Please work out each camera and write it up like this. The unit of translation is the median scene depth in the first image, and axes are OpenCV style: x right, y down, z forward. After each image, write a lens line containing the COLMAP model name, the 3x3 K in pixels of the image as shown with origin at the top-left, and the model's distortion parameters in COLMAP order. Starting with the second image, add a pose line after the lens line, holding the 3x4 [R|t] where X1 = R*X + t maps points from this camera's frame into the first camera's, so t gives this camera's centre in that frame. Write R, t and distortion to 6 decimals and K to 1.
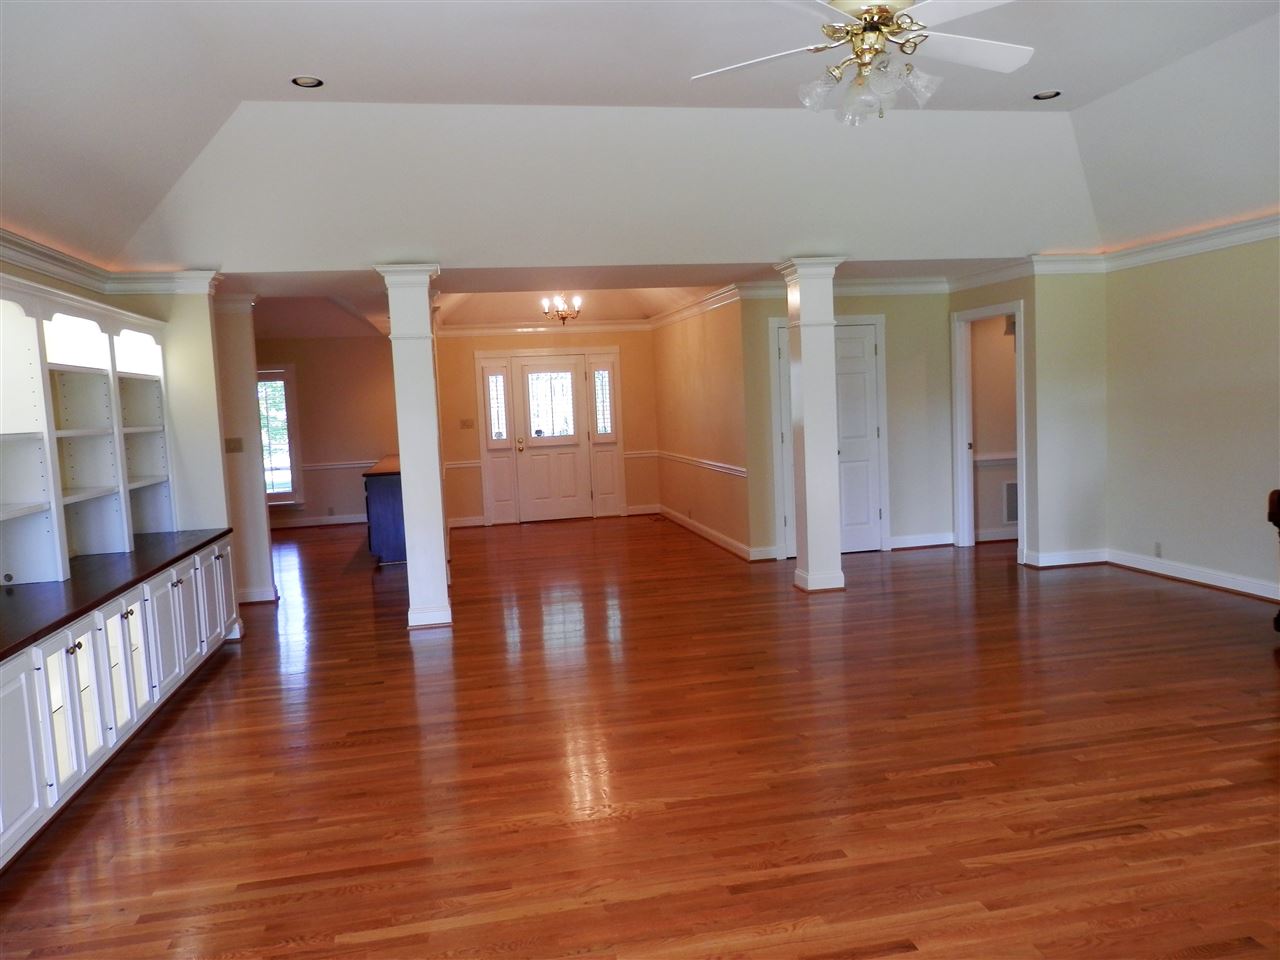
lens RADIAL K [[945.0, 0, 640.0], [0, 945.0, 480.0], [0, 0, 1]] dist [-0.002391, -0.000031]
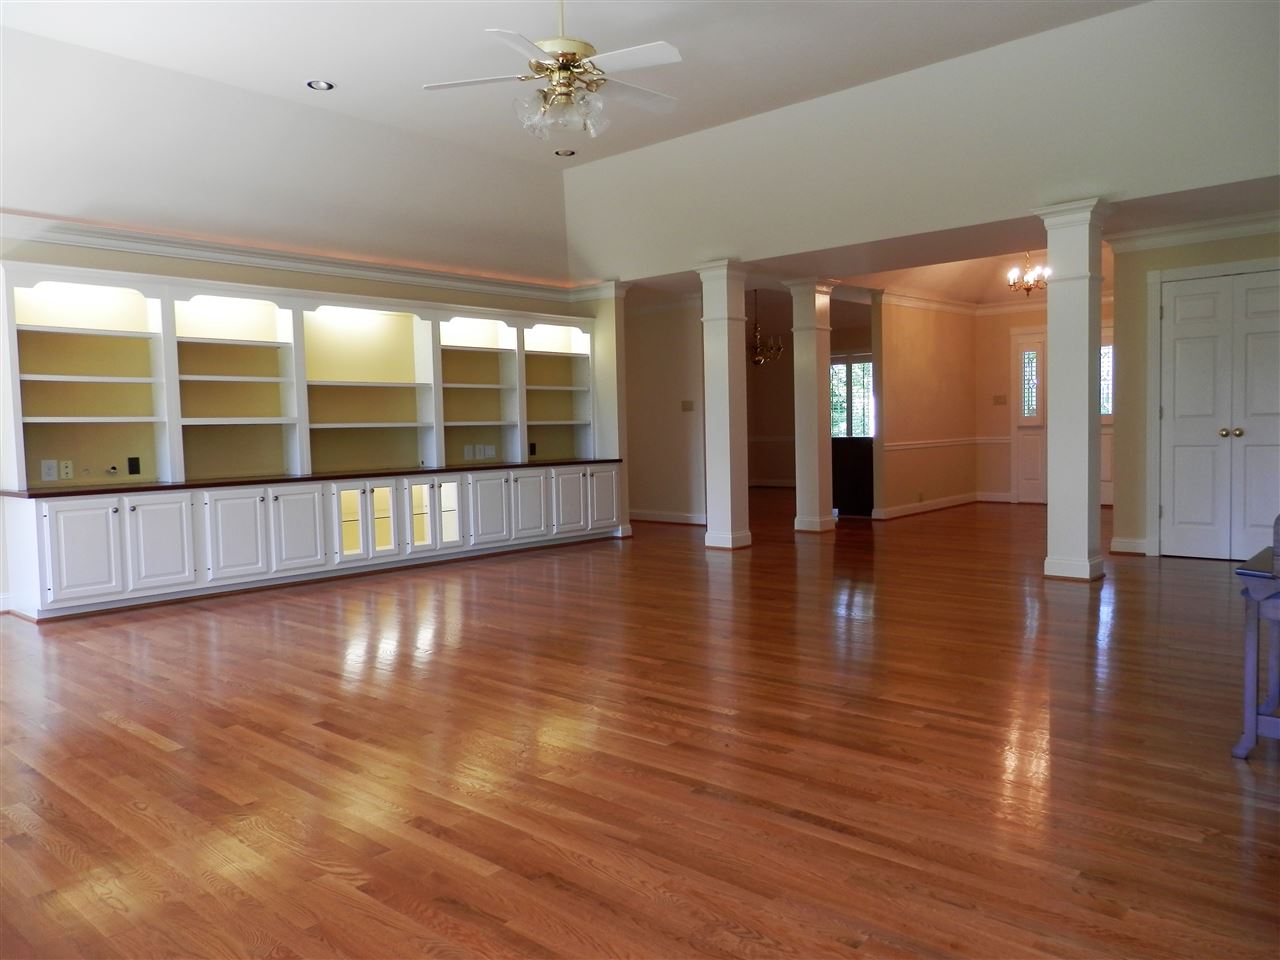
lens RADIAL K [[959.9, 0, 640.1], [0, 959.9, 453.2], [0, 0, 1]] dist [-0.004981, -0.000530]
pose [[0.593161, 0.055476, -0.803171, 0.780069], [-0.073223, 0.997206, 0.014801, 0.018625], [0.801747, 0.050031, 0.595565, 0.165103]]
